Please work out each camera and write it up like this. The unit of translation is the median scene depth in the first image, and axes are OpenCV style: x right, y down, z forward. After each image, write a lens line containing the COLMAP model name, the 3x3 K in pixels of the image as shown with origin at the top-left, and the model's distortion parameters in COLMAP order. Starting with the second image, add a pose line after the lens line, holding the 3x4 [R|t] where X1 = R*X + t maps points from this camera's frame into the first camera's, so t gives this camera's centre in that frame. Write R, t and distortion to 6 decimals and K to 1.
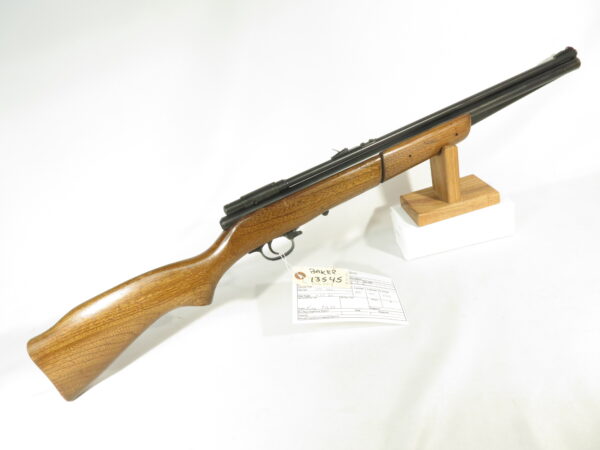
lens RADIAL K [[421.1, 0, 300.0], [0, 421.1, 225.0], [0, 0, 1]] dist [-0.002689, -0.001098]
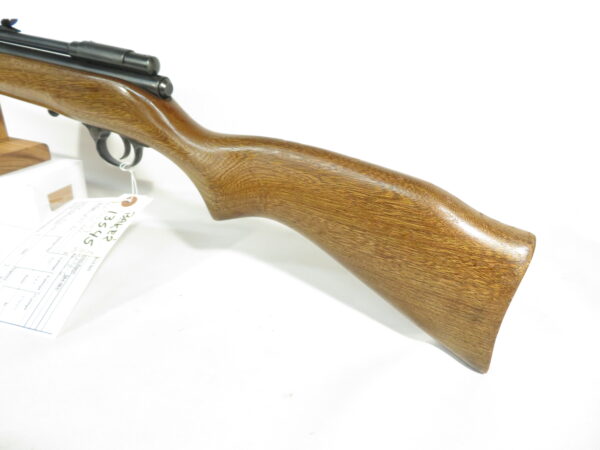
lens RADIAL K [[421.1, 0, 300.0], [0, 421.1, 225.0], [0, 0, 1]] dist [-0.002689, -0.001098]
pose [[-0.298463, 0.626031, -0.720420, 0.443527], [-0.426816, 0.587593, 0.687433, -0.453200], [0.853667, 0.512660, 0.091825, 1.236349]]
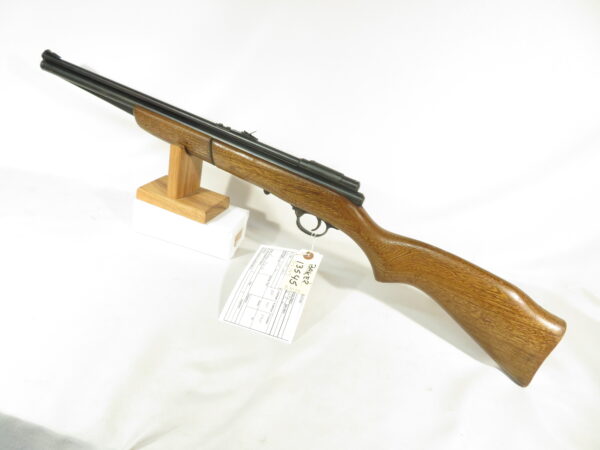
lens RADIAL K [[421.1, 0, 300.0], [0, 421.1, 225.0], [0, 0, 1]] dist [-0.002689, -0.001098]
pose [[-0.311199, 0.602779, -0.734720, 0.759588], [-0.562821, 0.506051, 0.653563, -0.614859], [0.765759, 0.616904, 0.181774, 0.775308]]
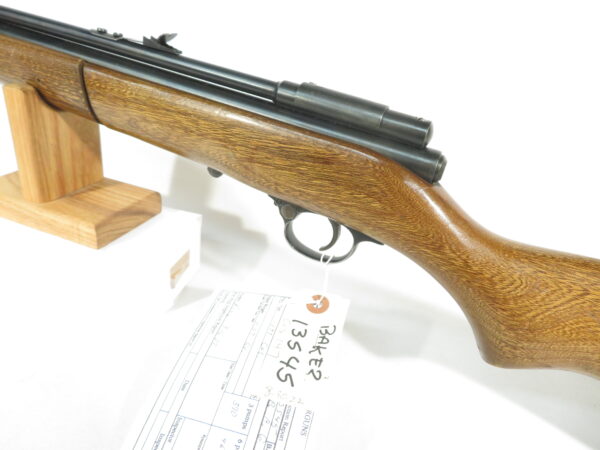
lens RADIAL K [[421.1, 0, 300.0], [0, 421.1, 225.0], [0, 0, 1]] dist [-0.002689, -0.001098]
pose [[-0.290936, 0.625087, -0.724308, 0.307608], [-0.498681, 0.547009, 0.672383, -0.249190], [0.816501, 0.556819, 0.152575, 0.894326]]
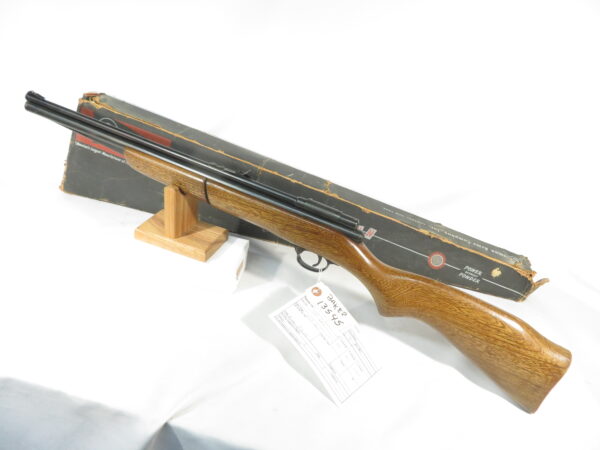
lens RADIAL K [[421.1, 0, 300.0], [0, 421.1, 225.0], [0, 0, 1]] dist [-0.002689, -0.001098]
pose [[-0.276284, 0.663373, -0.695416, 0.652968], [-0.530482, 0.498109, 0.685913, -0.688444], [0.801409, 0.558413, 0.214288, 0.690281]]
